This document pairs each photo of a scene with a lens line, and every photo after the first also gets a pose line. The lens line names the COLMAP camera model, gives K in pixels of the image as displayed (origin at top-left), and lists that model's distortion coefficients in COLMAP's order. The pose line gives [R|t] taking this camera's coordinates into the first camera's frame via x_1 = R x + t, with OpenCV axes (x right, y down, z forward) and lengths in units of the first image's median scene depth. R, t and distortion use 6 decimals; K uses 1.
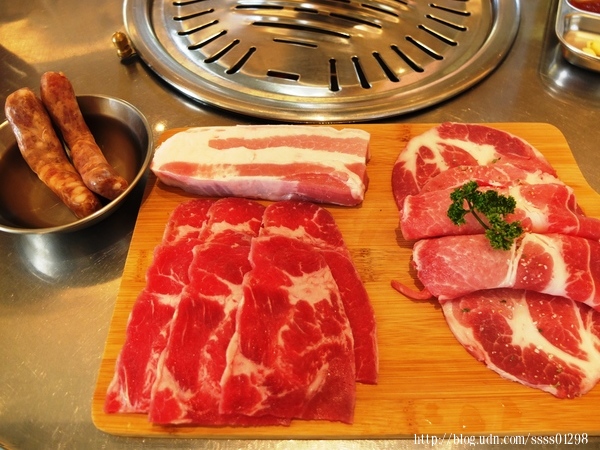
lens RADIAL K [[494.8, 0, 300.0], [0, 494.8, 225.0], [0, 0, 1]] dist [-0.100685, 0.078662]
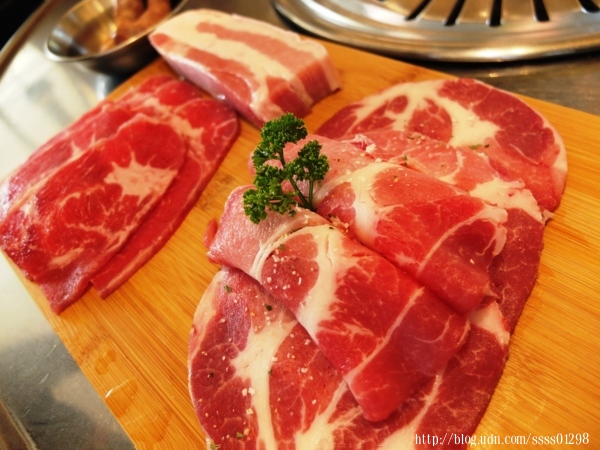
lens RADIAL K [[494.8, 0, 300.0], [0, 494.8, 225.0], [0, 0, 1]] dist [-0.100685, 0.078662]
pose [[0.688486, 0.429536, -0.584368, 0.797826], [-0.404469, 0.896214, 0.182223, -0.081467], [0.601990, 0.110901, 0.790765, 0.493553]]
